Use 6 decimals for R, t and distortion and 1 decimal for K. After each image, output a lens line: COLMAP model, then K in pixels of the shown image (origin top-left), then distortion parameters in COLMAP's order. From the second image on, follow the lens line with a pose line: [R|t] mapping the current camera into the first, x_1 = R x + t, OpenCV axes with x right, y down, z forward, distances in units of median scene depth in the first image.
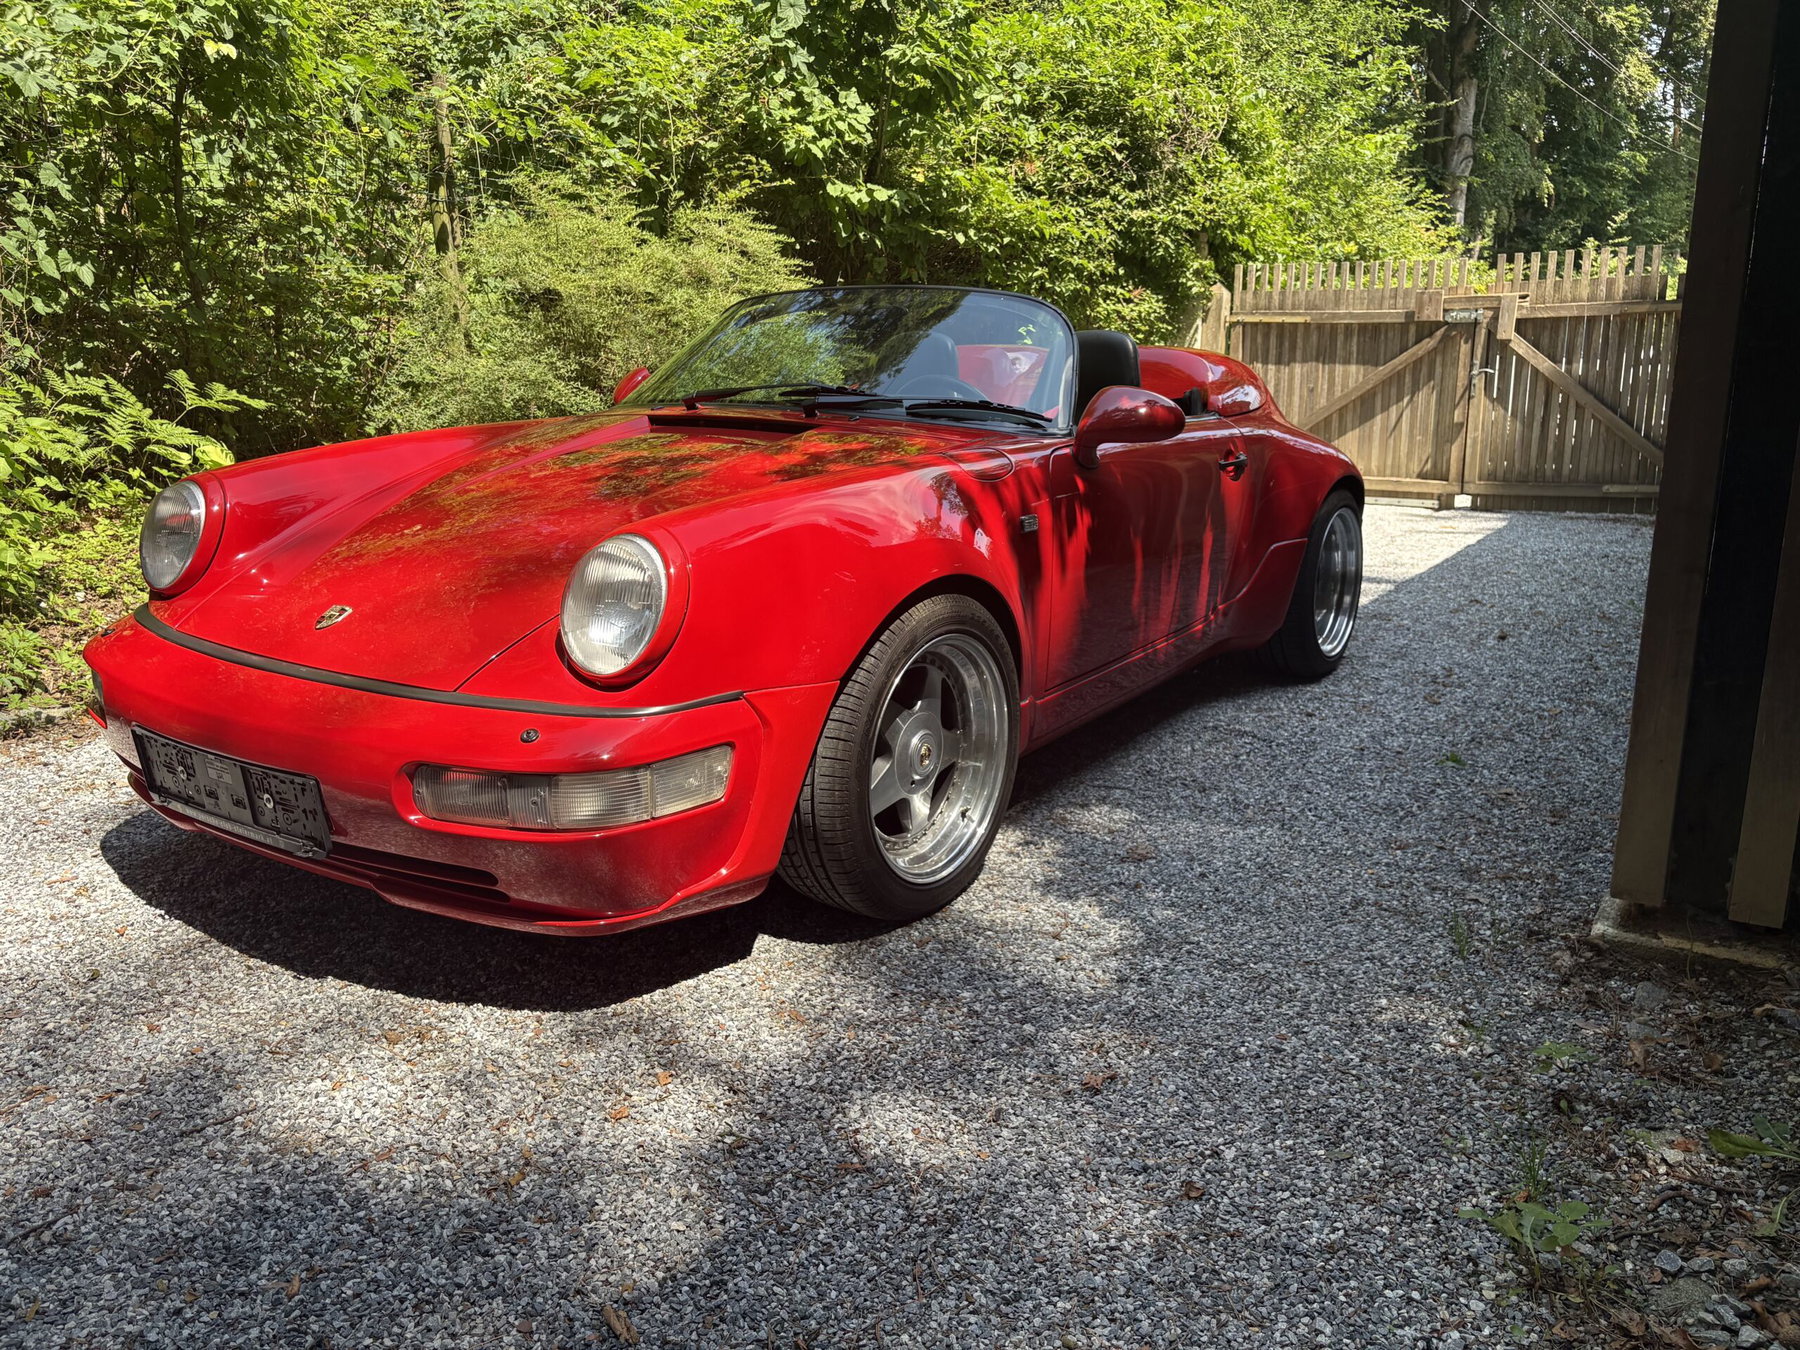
lens RADIAL K [[1365.0, 0, 900.0], [0, 1365.0, 675.0], [0, 0, 1]] dist [-0.012229, 0.091740]
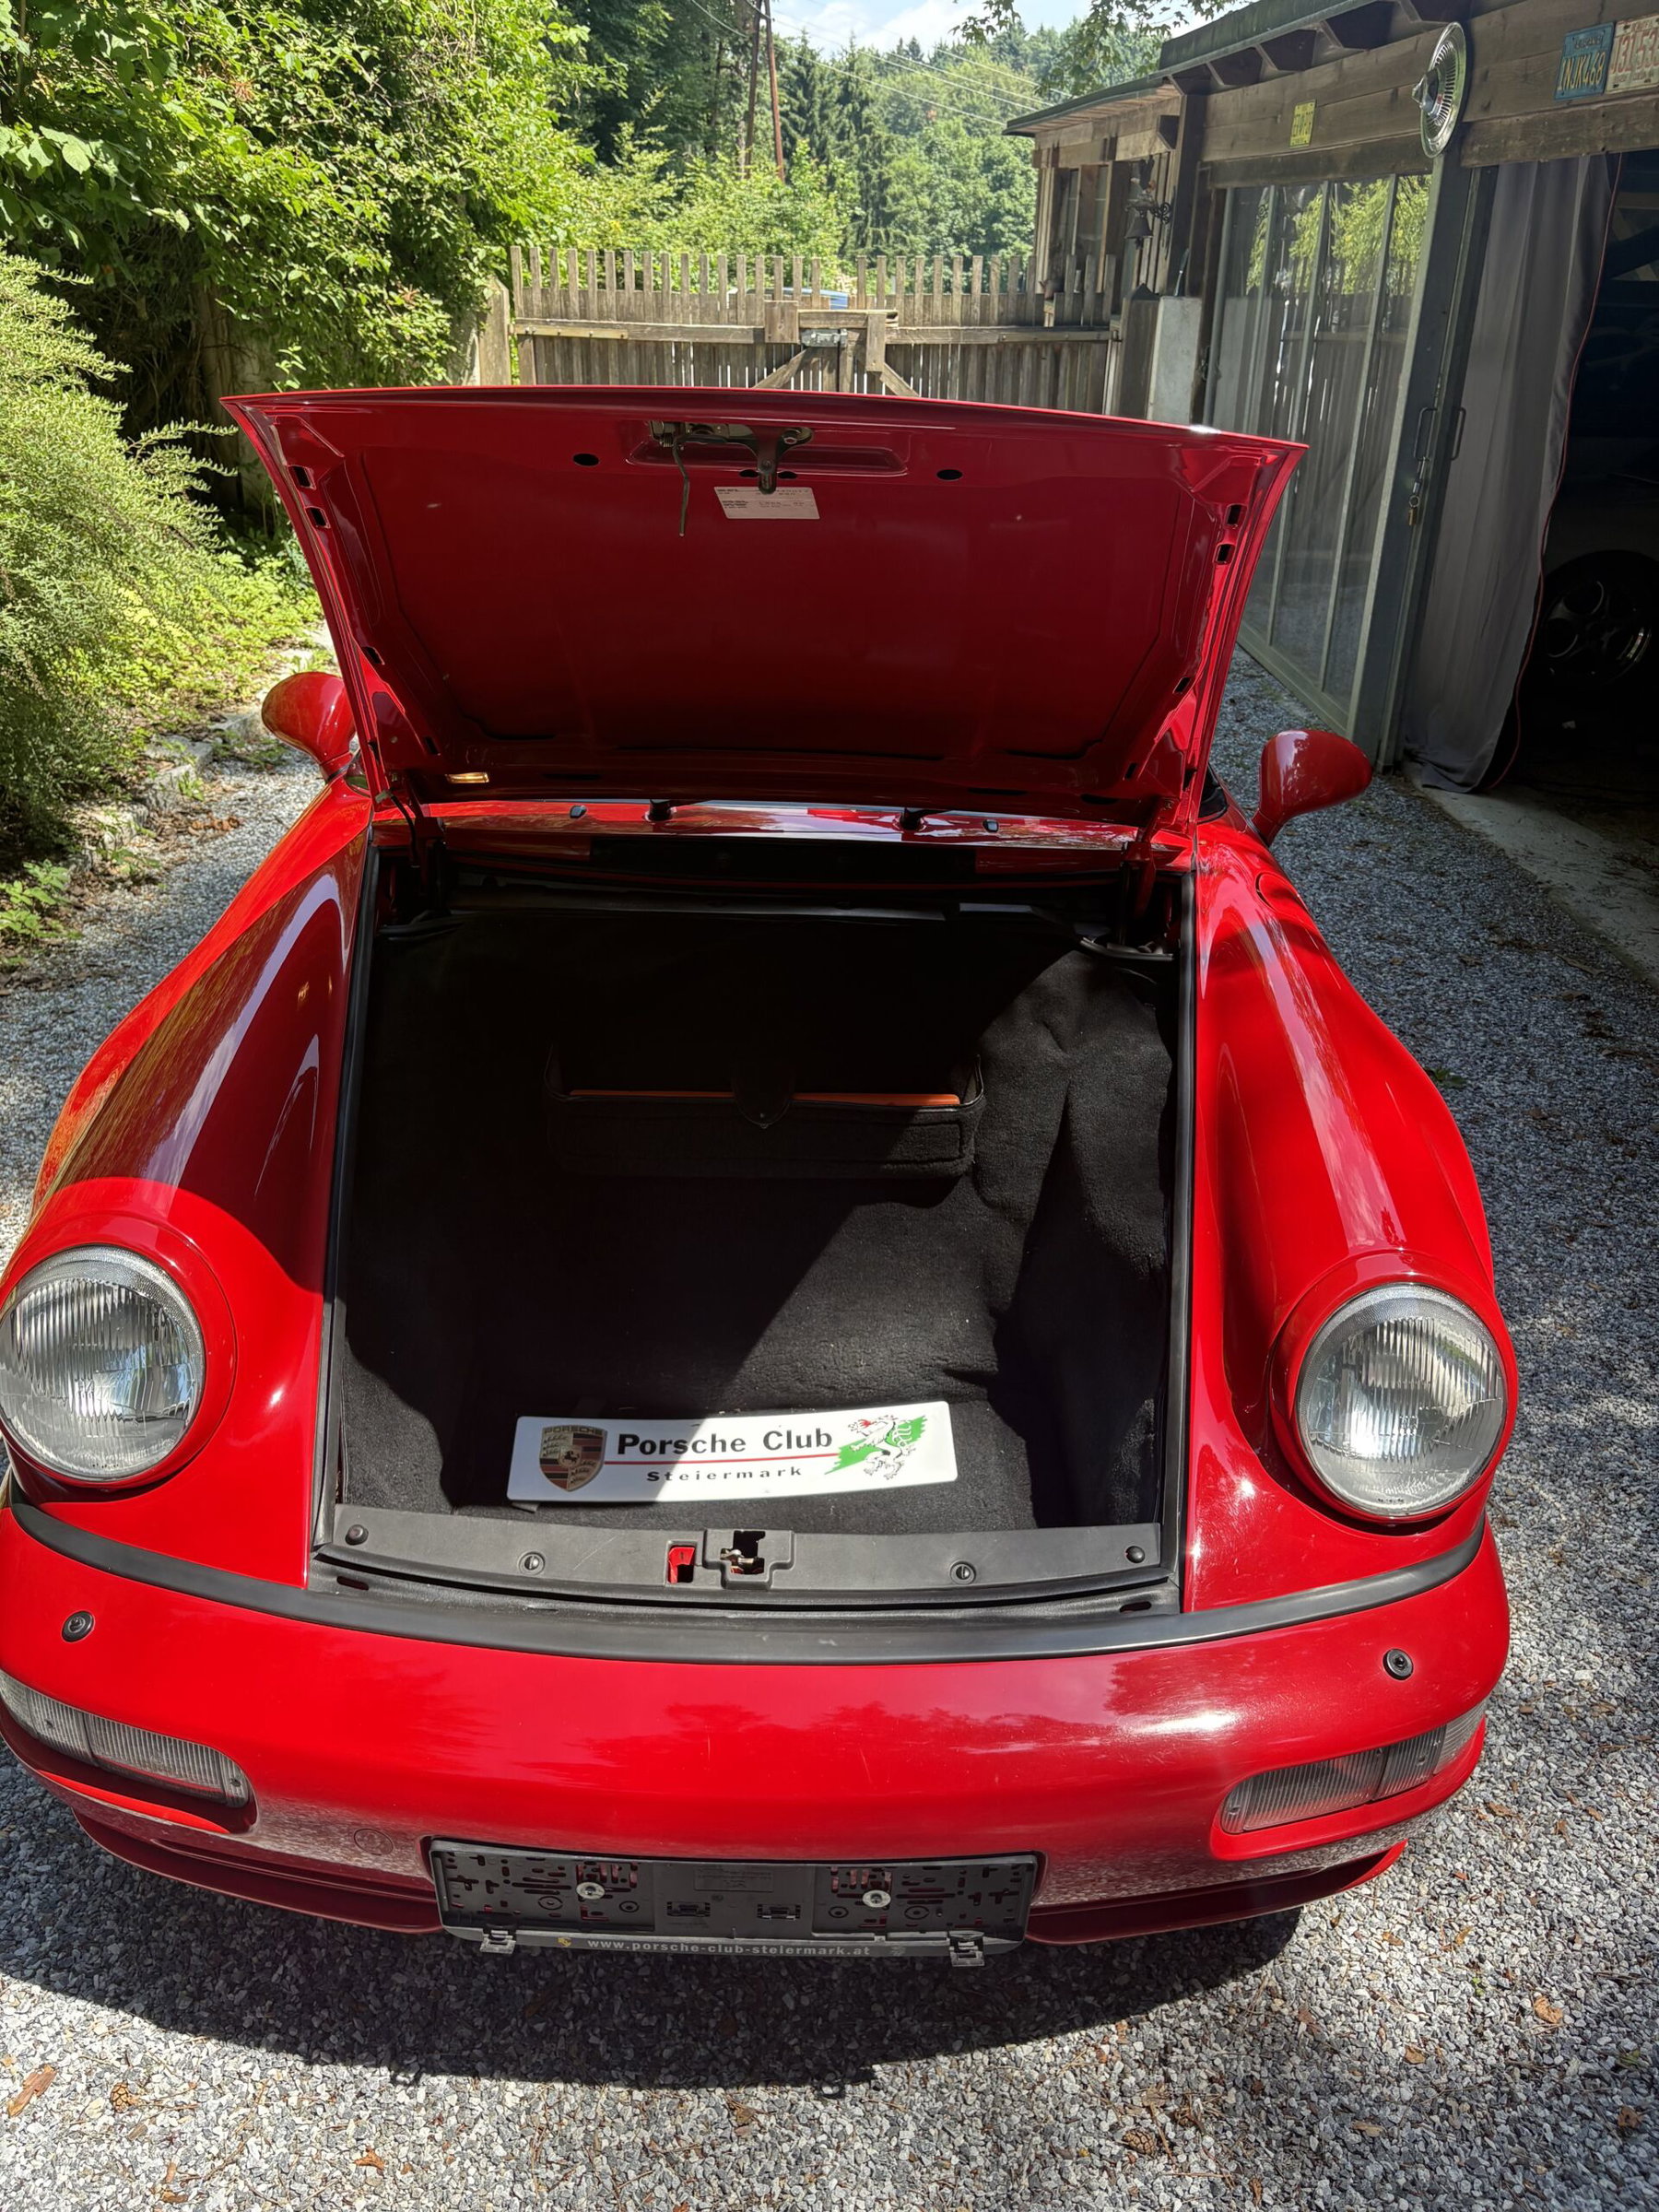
lens RADIAL K [[1688.5, 0, 829.5], [0, 1688.5, 1106.0], [0, 0, 1]] dist [0.067354, -0.082038]
pose [[0.827959, -0.235108, 0.509125, -0.189944], [0.110514, 0.958475, 0.262891, -0.098716], [-0.549792, -0.161397, 0.819561, 0.127662]]
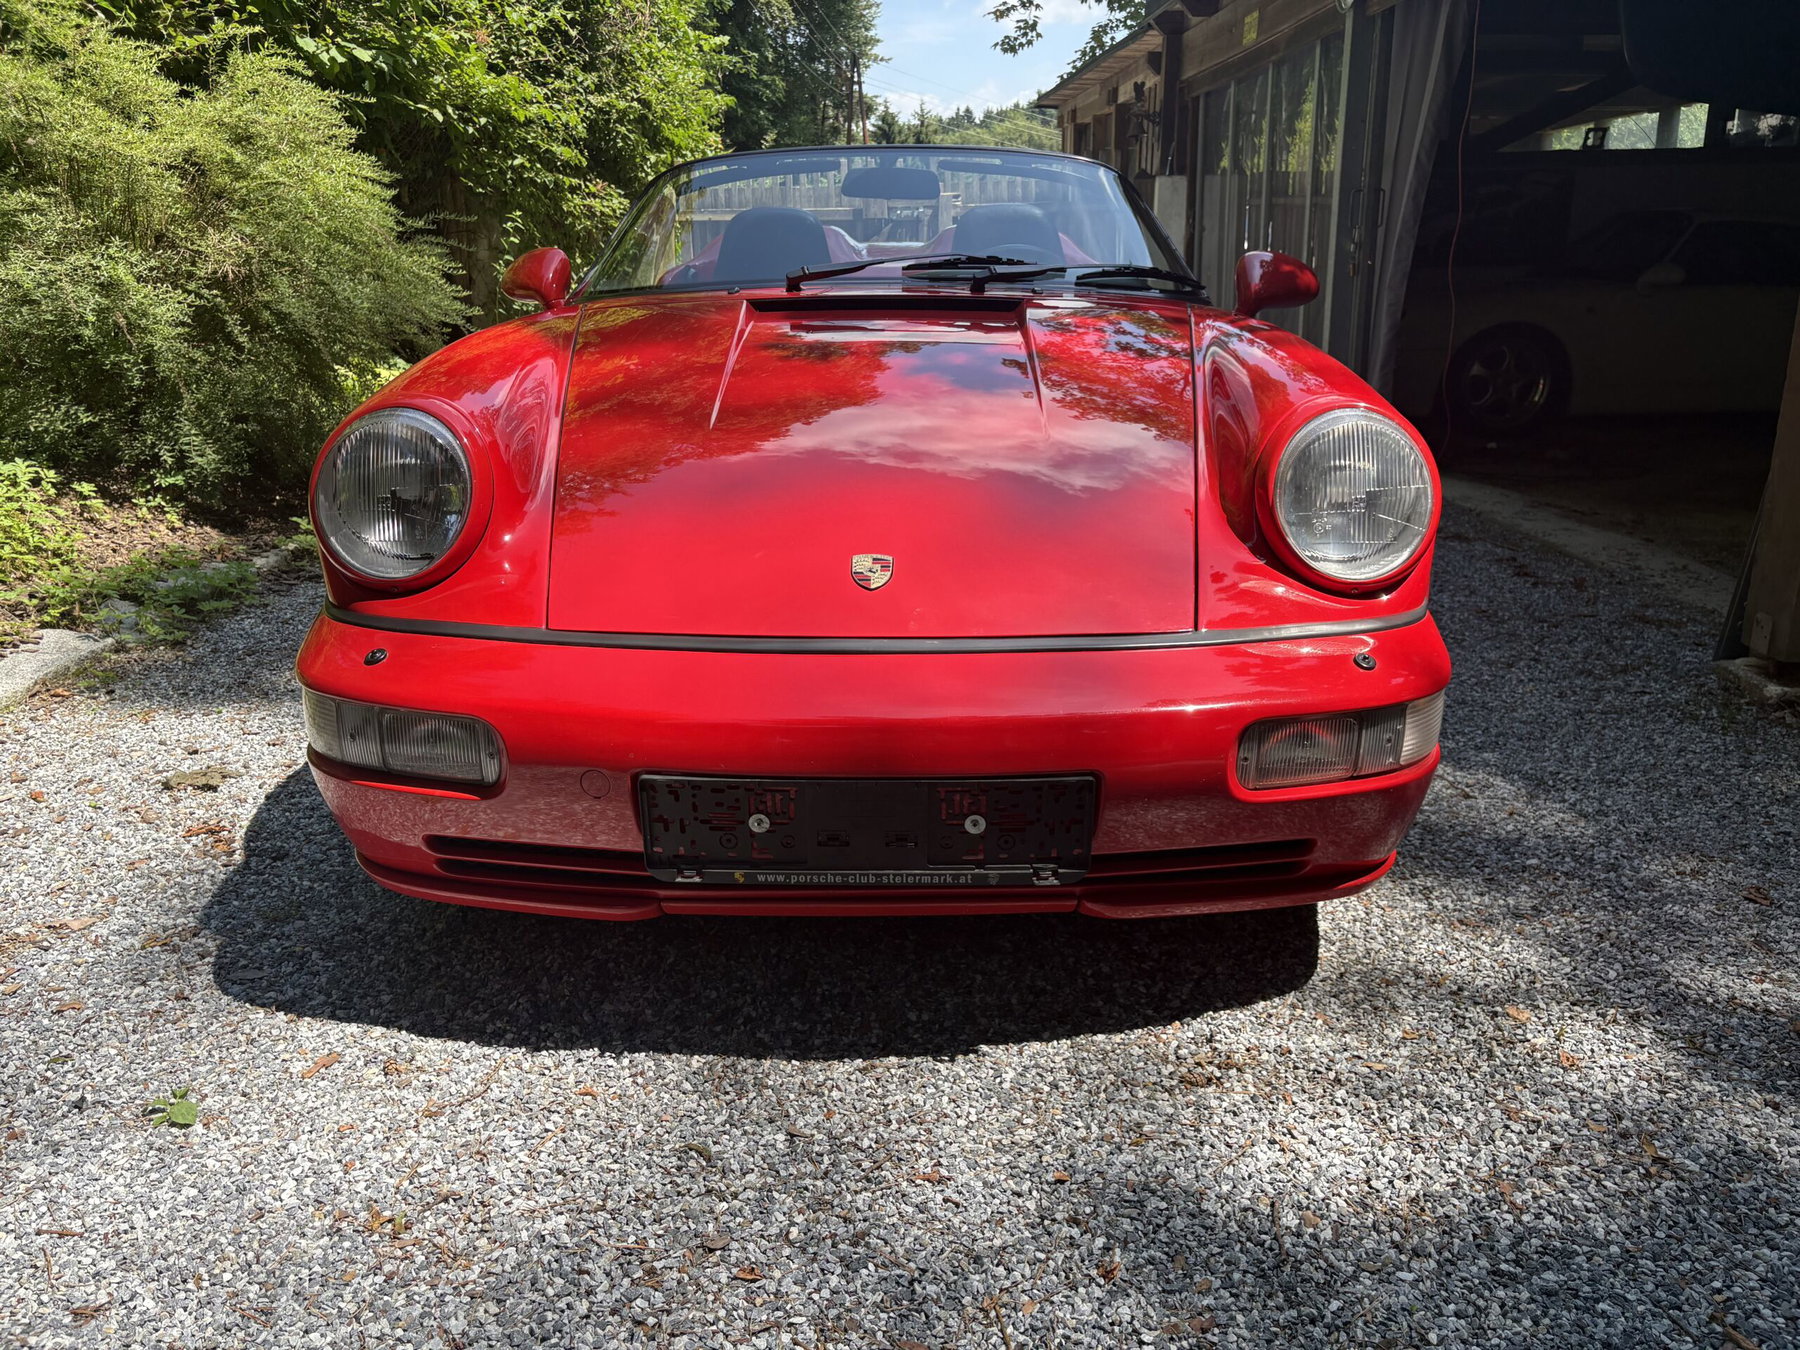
lens RADIAL K [[1387.4, 0, 900.0], [0, 1387.4, 675.0], [0, 0, 1]] dist [-0.024174, 0.102469]
pose [[0.831995, -0.172347, 0.527334, -0.218449], [0.144440, 0.985034, 0.094047, -0.014612], [-0.535650, -0.002078, 0.844437, 0.104146]]
